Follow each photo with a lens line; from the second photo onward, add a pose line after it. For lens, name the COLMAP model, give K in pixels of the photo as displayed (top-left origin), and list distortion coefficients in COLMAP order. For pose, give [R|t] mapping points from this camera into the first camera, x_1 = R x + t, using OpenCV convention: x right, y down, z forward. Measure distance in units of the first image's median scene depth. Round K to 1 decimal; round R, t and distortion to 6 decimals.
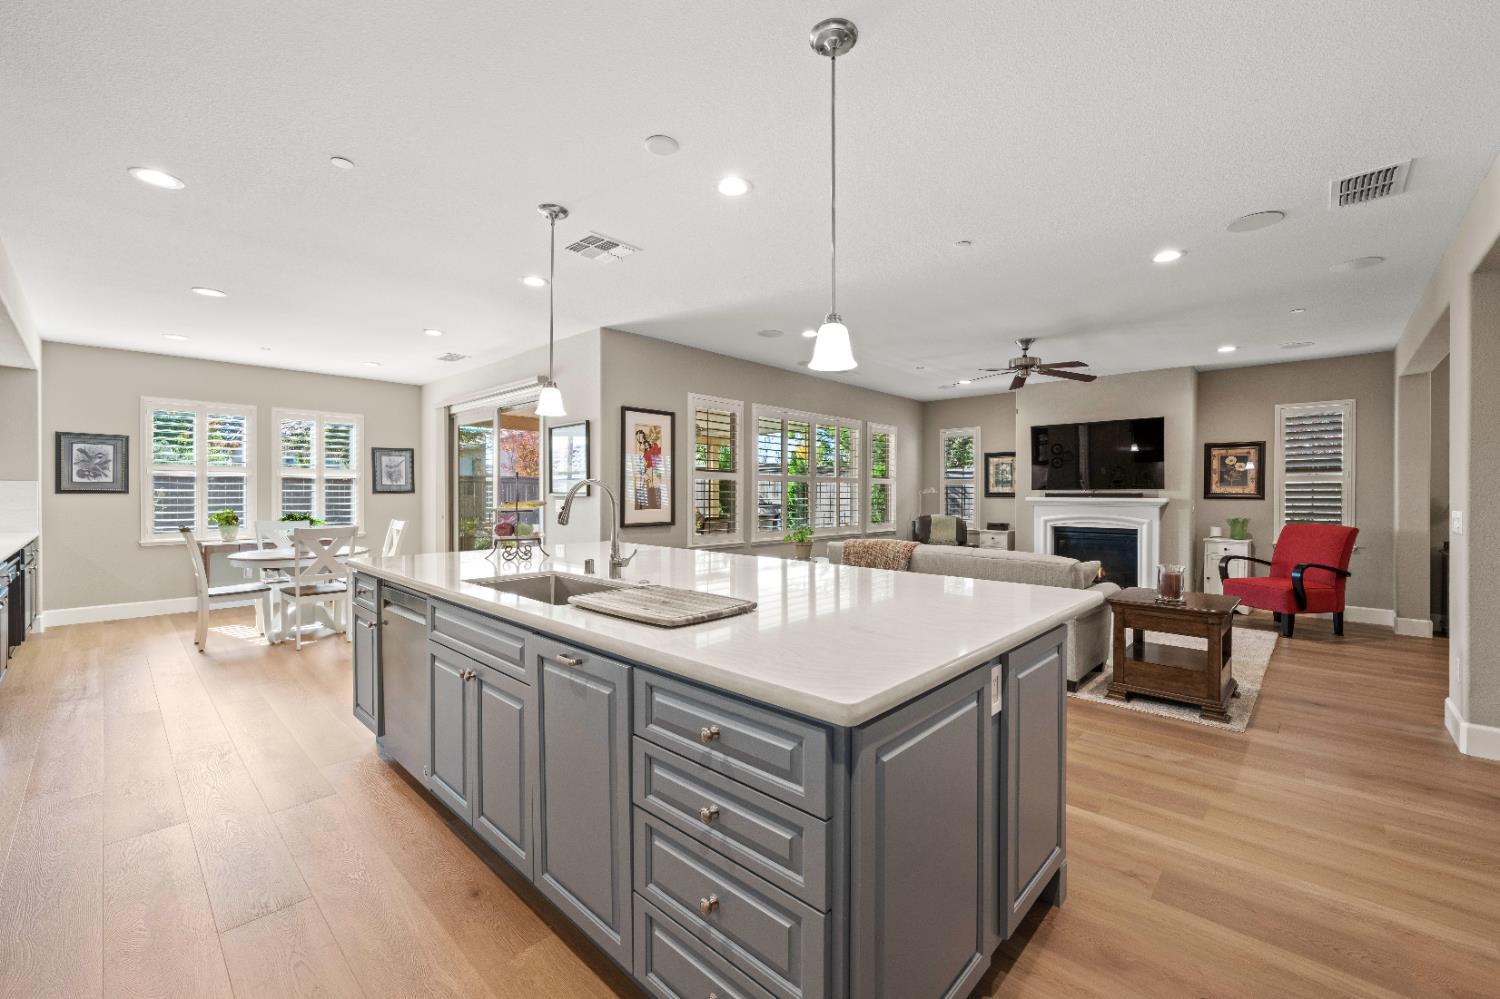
lens RADIAL K [[608.6, 0, 748.1], [0, 608.6, 500.7], [0, 0, 1]] dist [-0.004416, -0.000504]
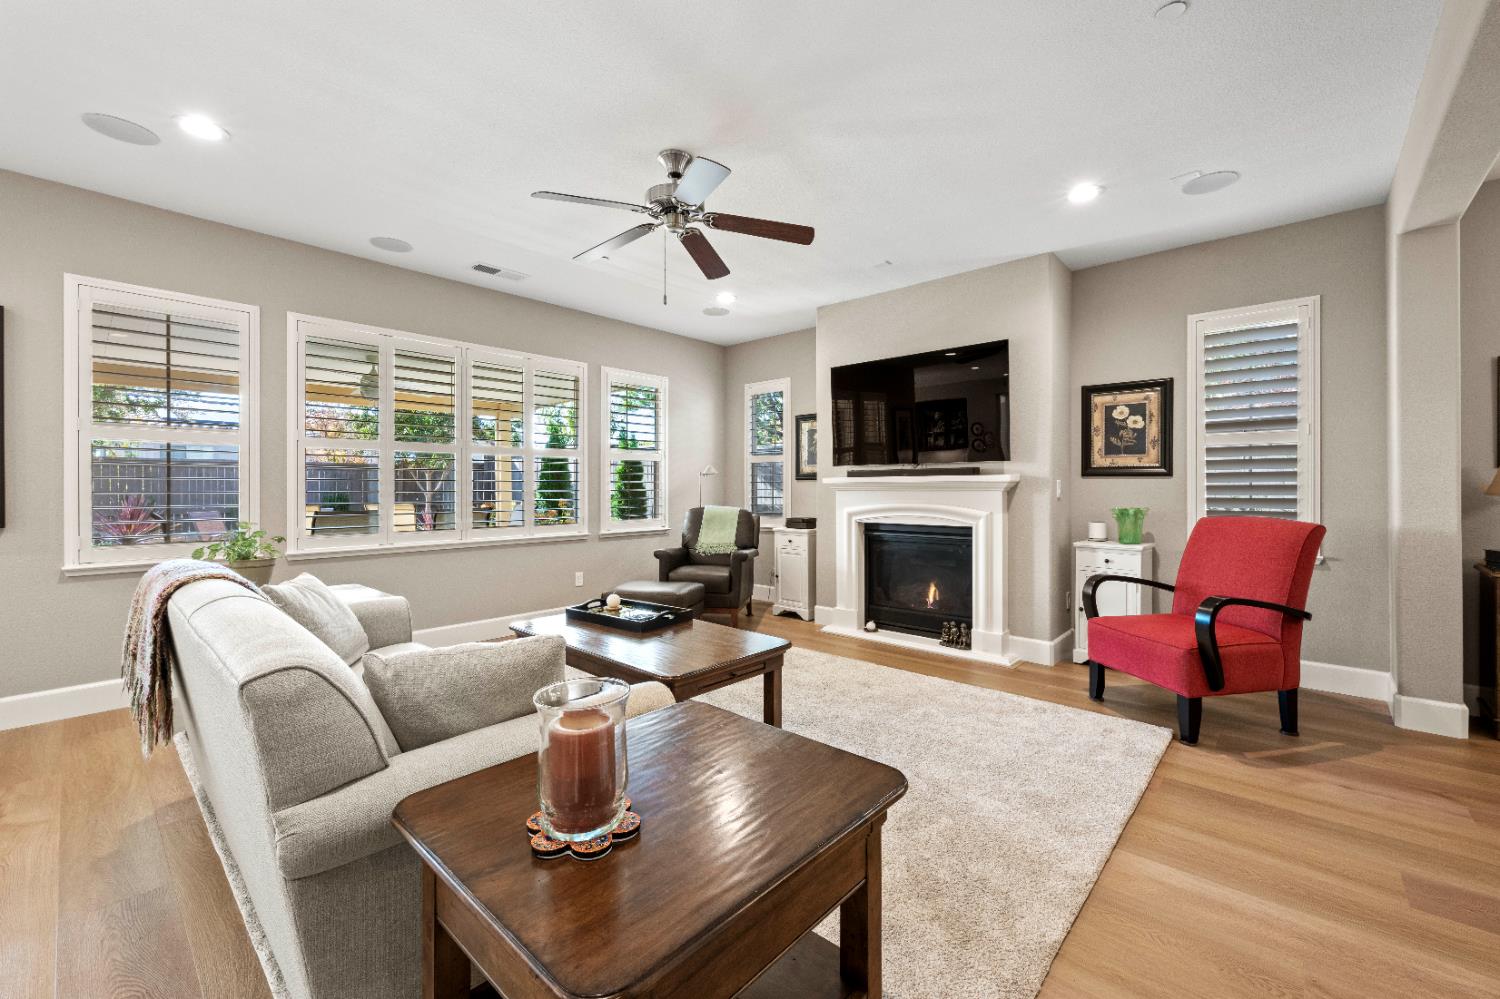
lens RADIAL K [[608.6, 0, 751.7], [0, 608.6, 491.8], [0, 0, 1]] dist [-0.004416, -0.000504]
pose [[0.999759, -0.004153, 0.021540, 0.430238], [0.004274, 0.999975, -0.005568, 0.014937], [-0.021516, 0.005659, 0.999752, 0.418160]]
